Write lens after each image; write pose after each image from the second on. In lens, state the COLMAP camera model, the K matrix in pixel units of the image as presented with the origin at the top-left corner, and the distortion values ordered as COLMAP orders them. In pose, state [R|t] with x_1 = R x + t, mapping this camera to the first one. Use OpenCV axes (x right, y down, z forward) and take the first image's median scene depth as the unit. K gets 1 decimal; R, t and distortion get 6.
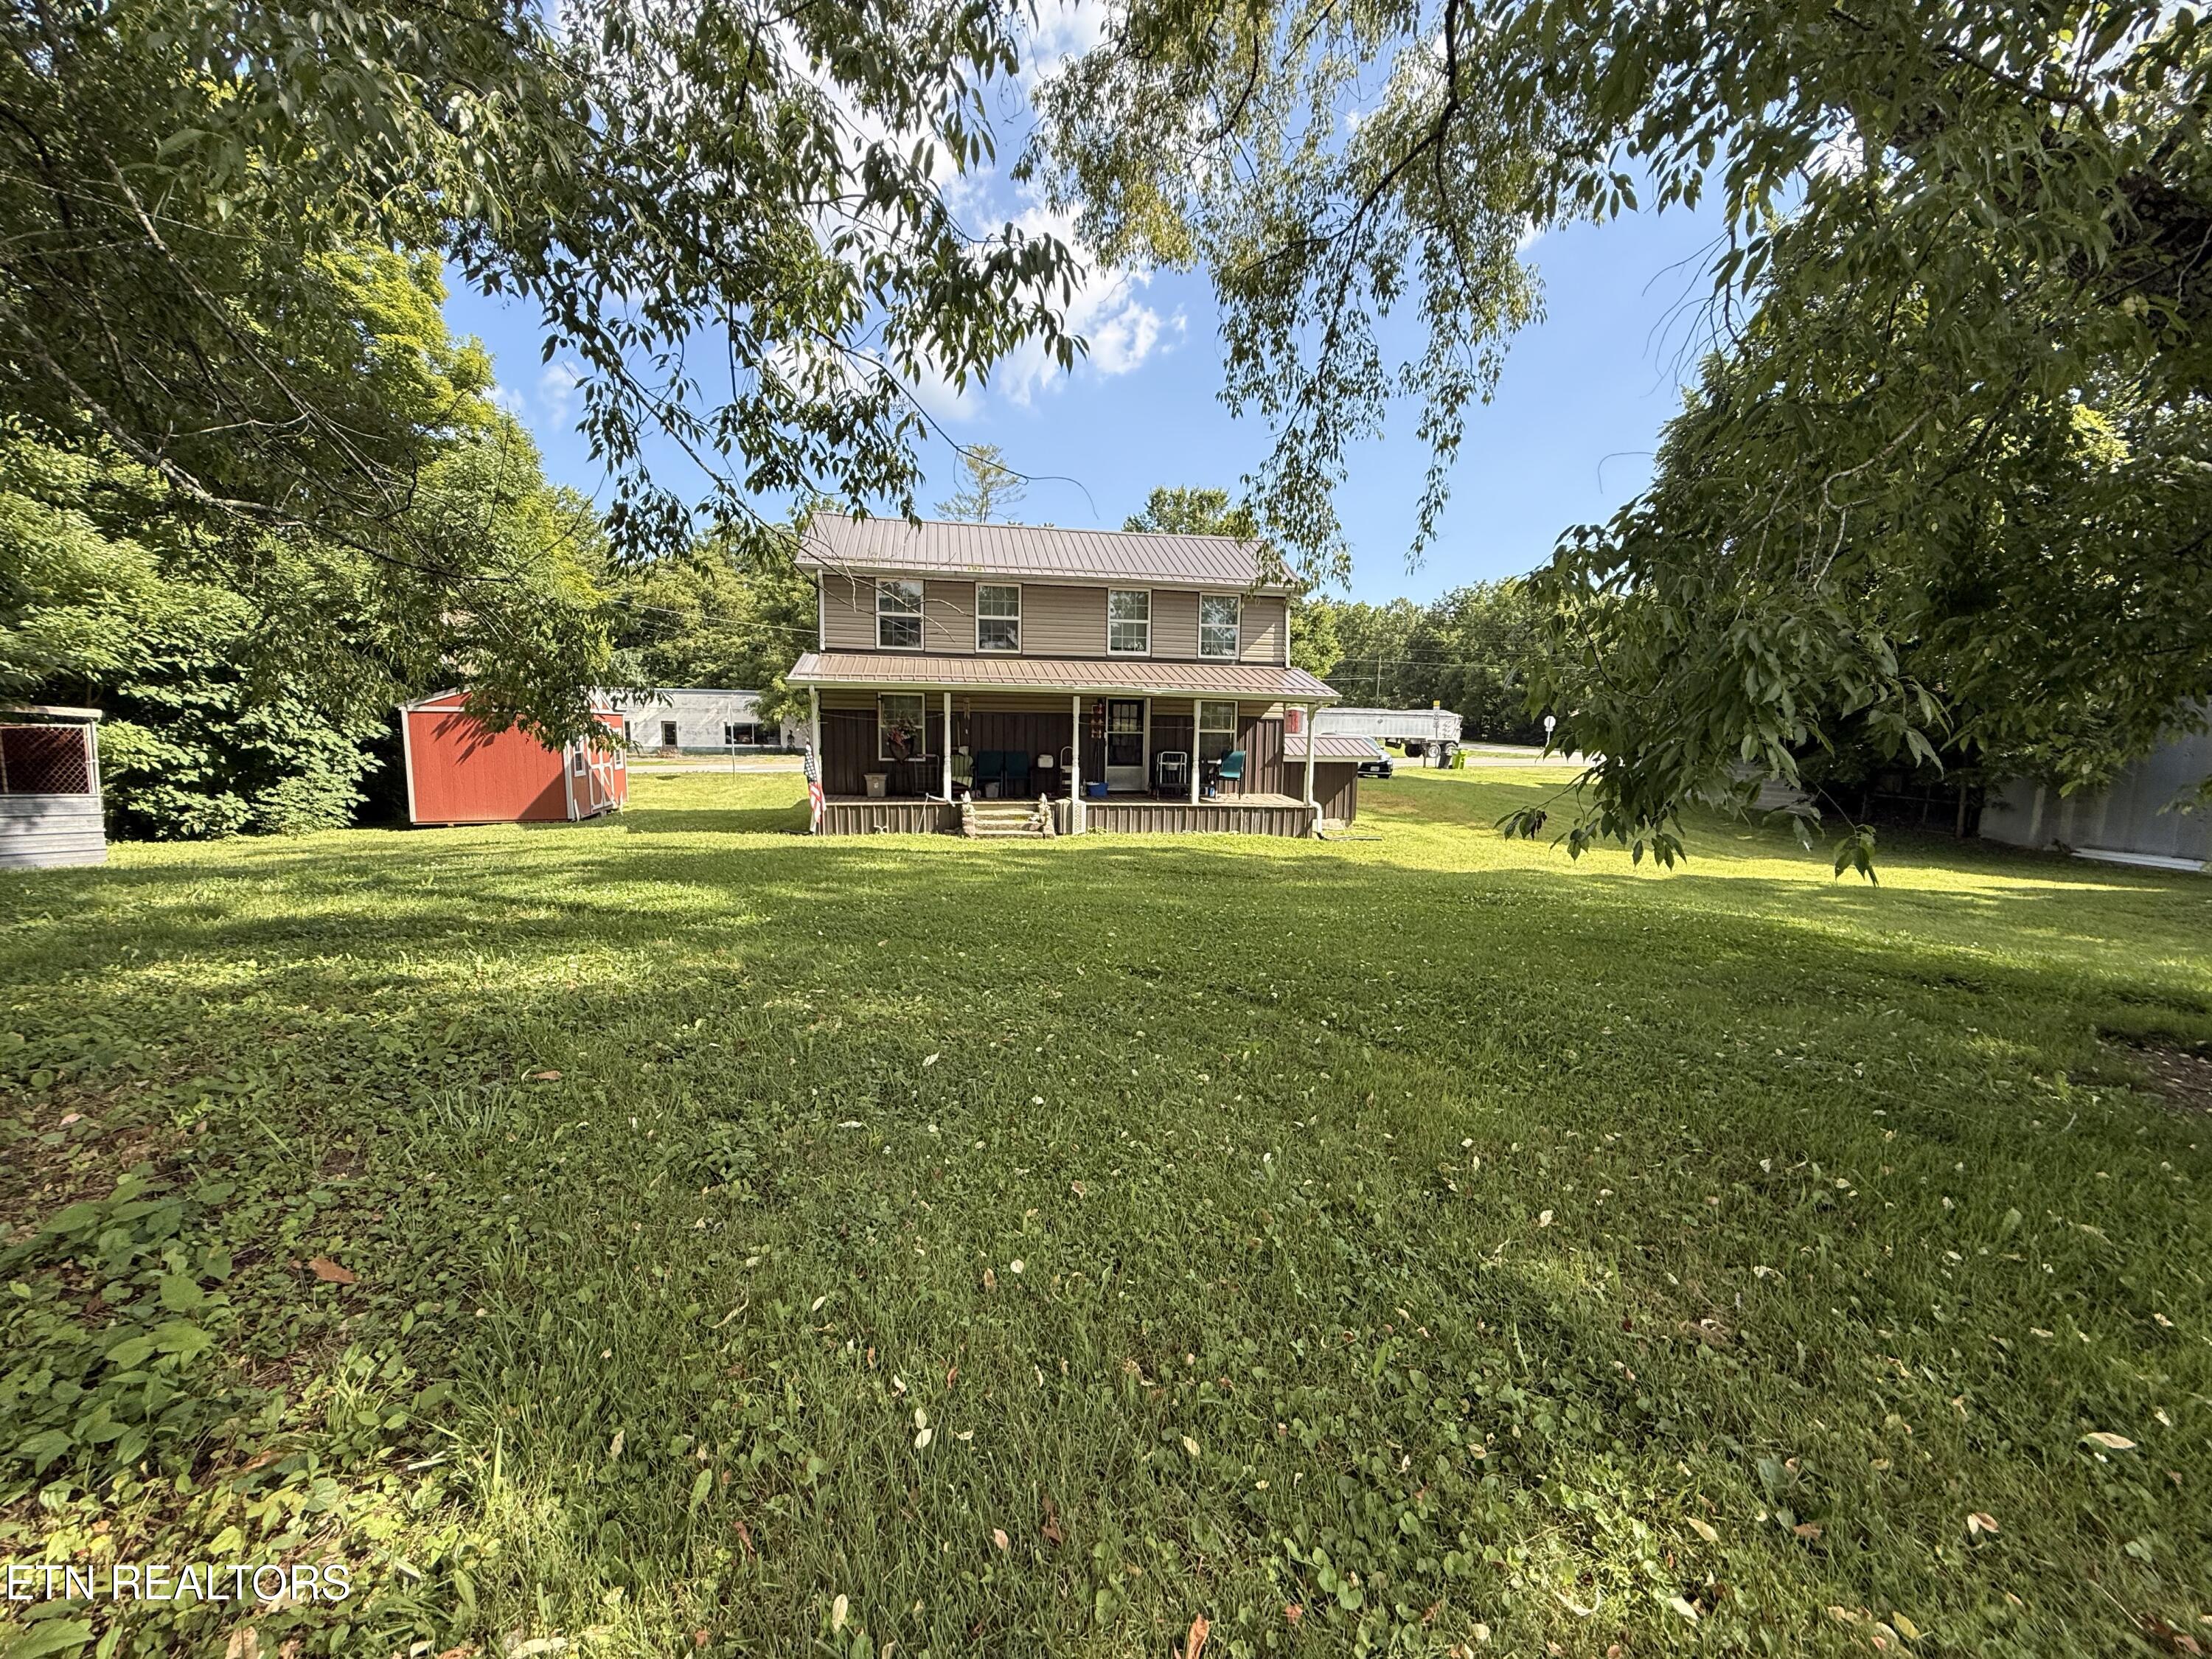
lens RADIAL K [[877.9, 0, 1105.0], [0, 877.9, 828.1], [0, 0, 1]] dist [-0.000697, 0.000502]
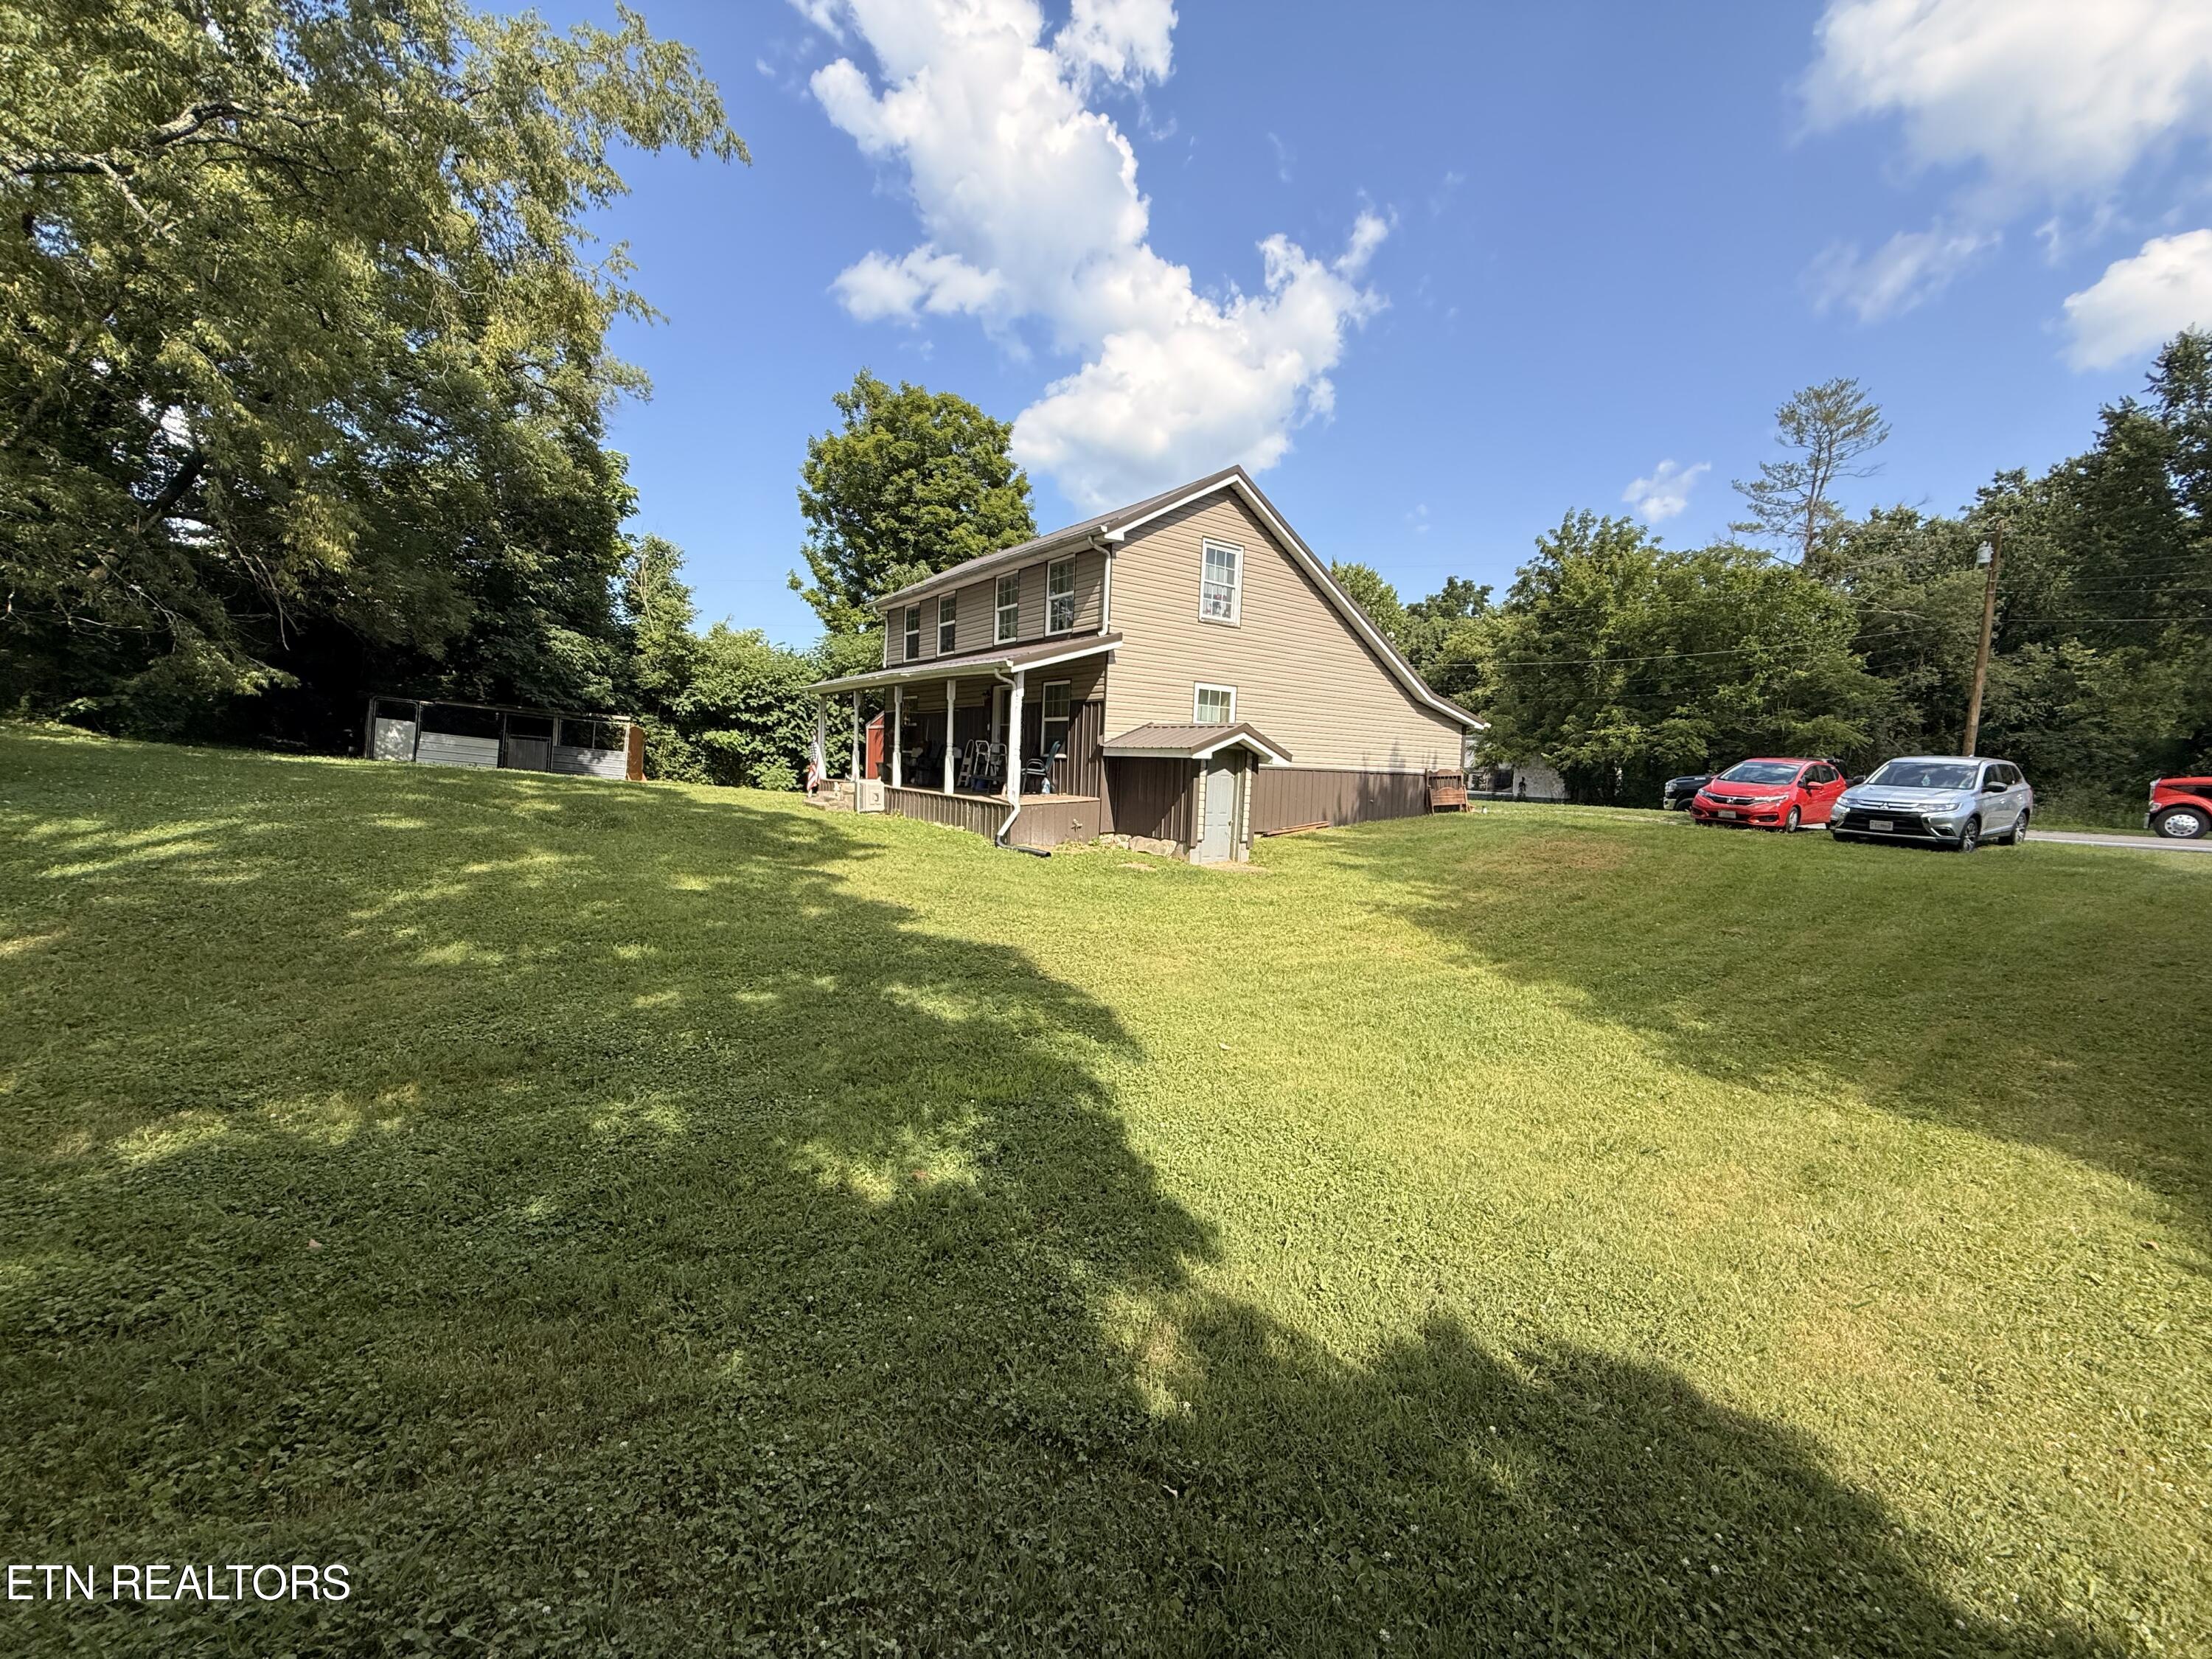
lens RADIAL K [[877.9, 0, 1105.0], [0, 877.9, 828.1], [0, 0, 1]] dist [-0.000697, 0.000502]
pose [[0.423449, 0.065841, -0.903524, 2.261412], [-0.136064, 0.990664, 0.008423, -0.047928], [0.895644, 0.119370, 0.428455, 1.702670]]
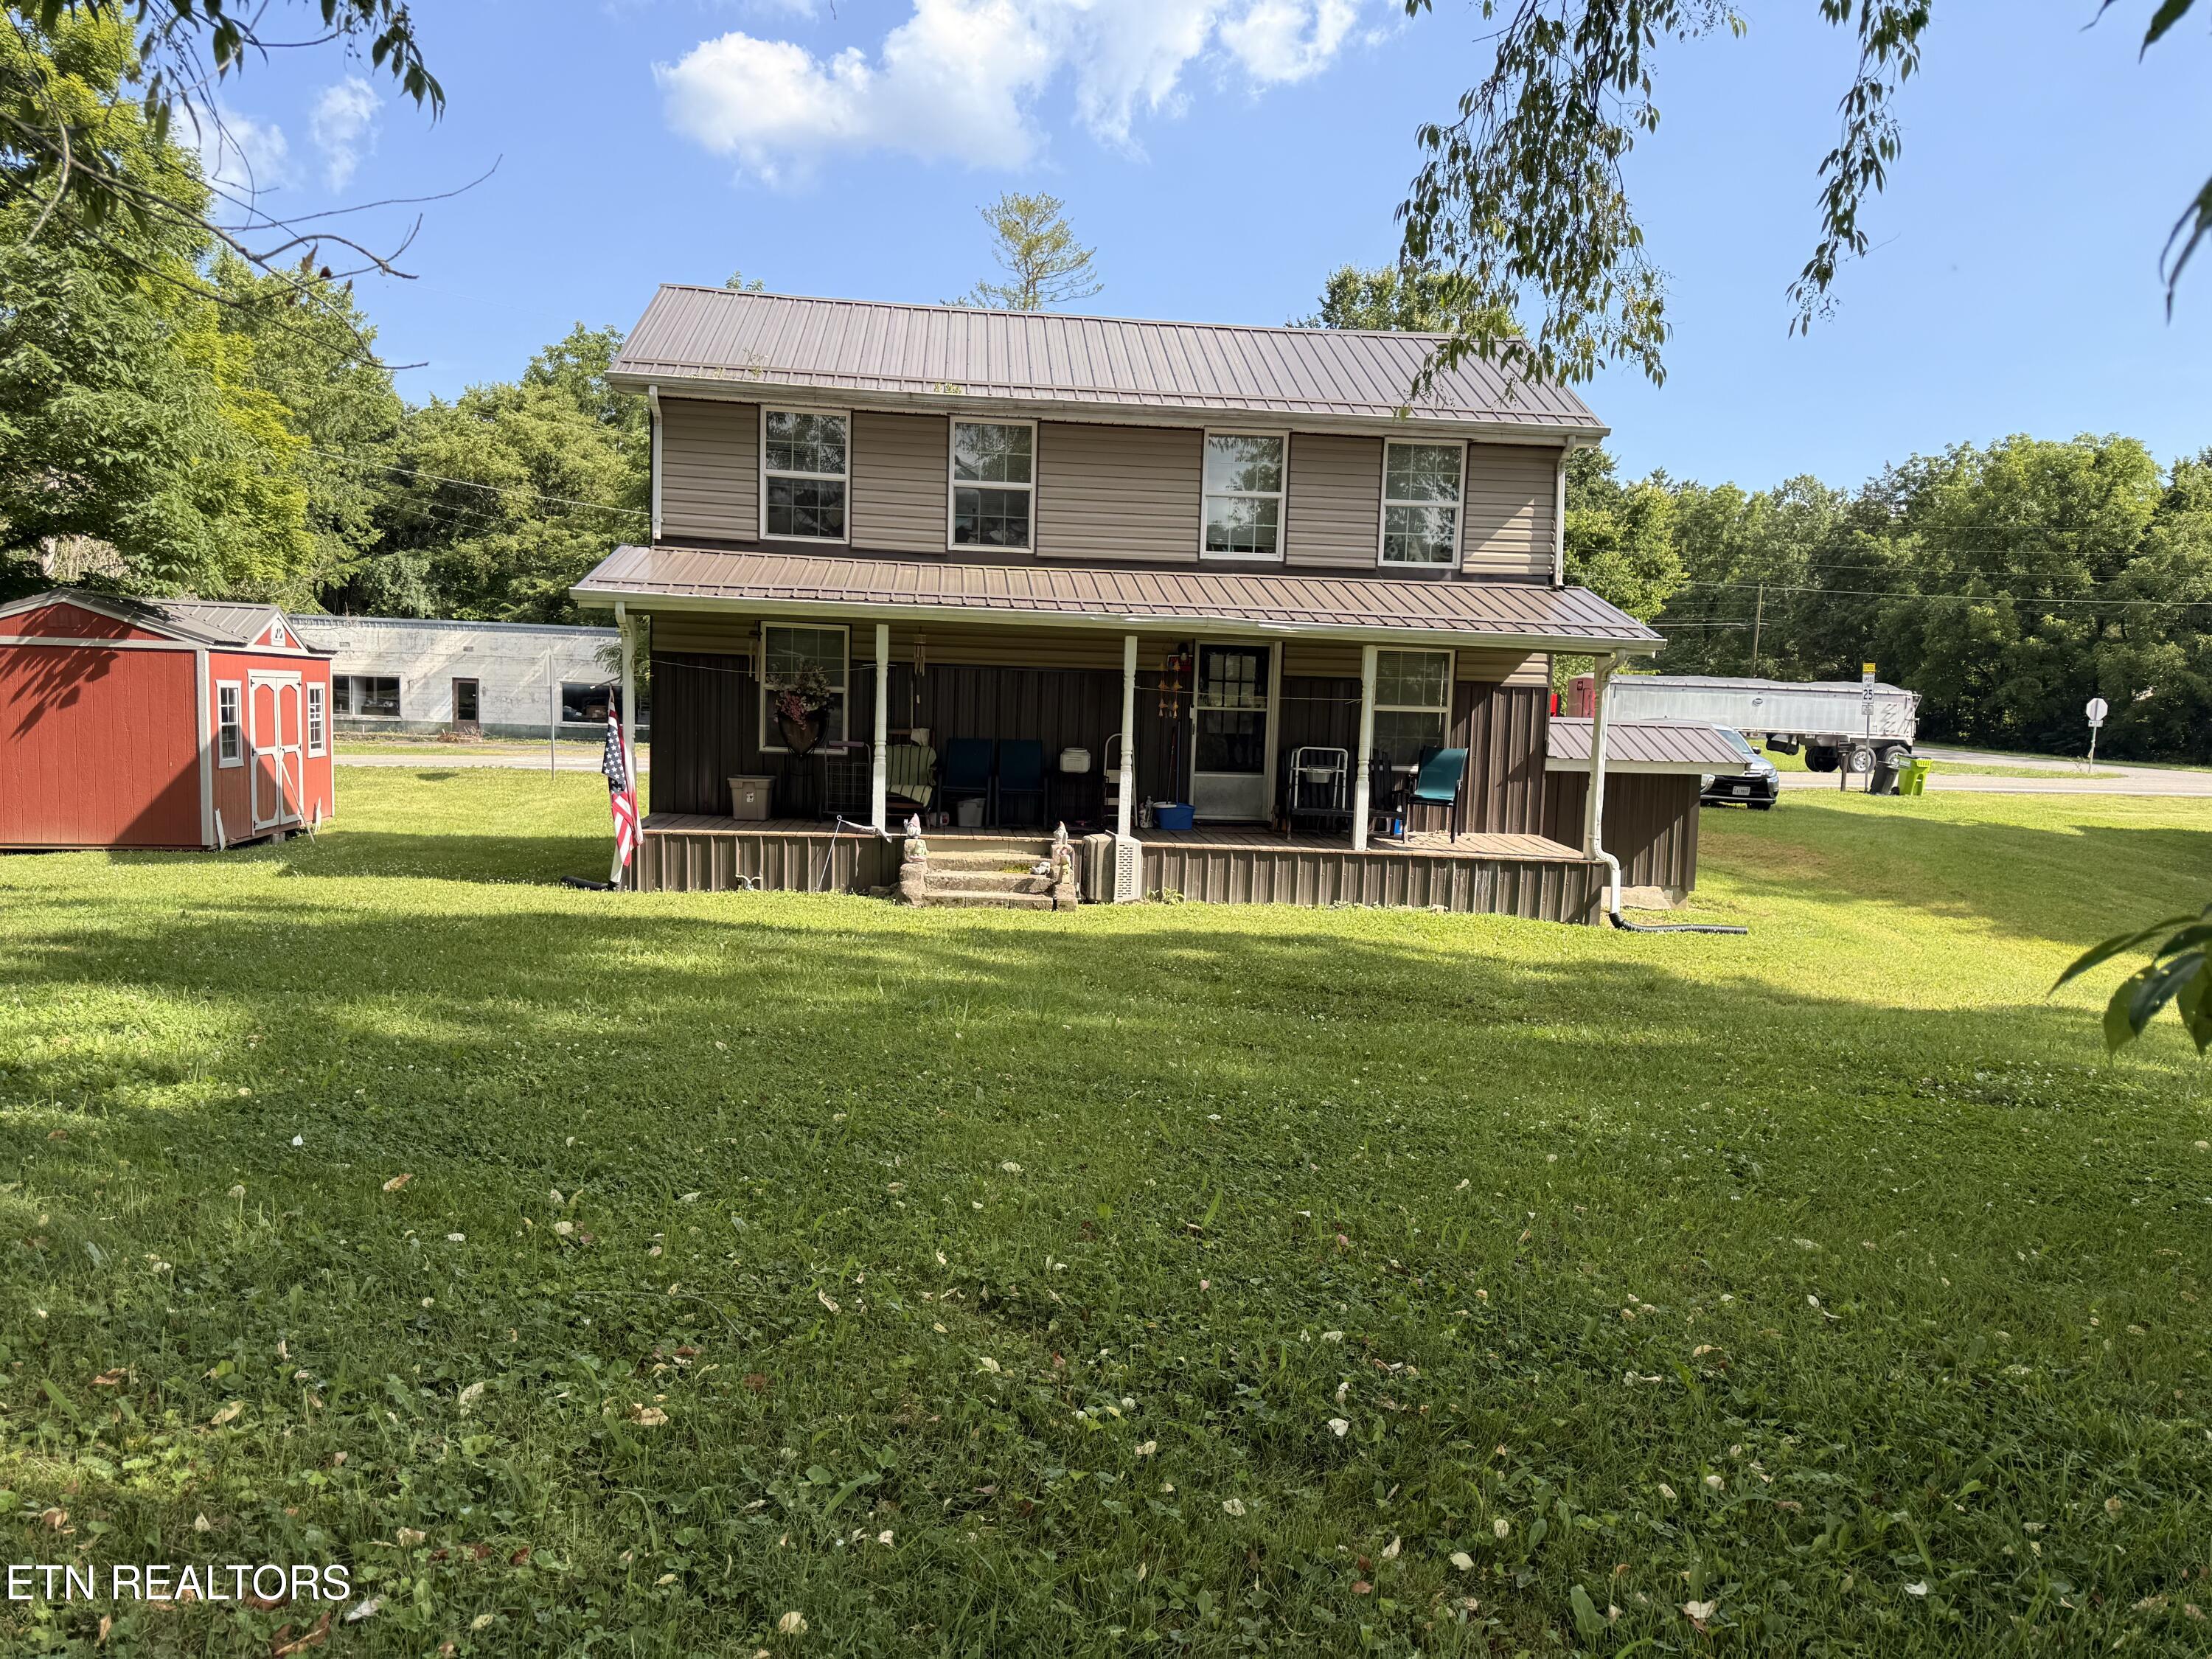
lens RADIAL K [[1559.8, 0, 1106.0], [0, 1559.8, 829.5], [0, 0, 1]] dist [0.089075, -0.127621]
pose [[0.995796, 0.026282, -0.087747, 0.078019], [-0.029387, 0.998980, -0.034279, -0.008700], [0.086756, 0.036714, 0.995553, 0.194254]]
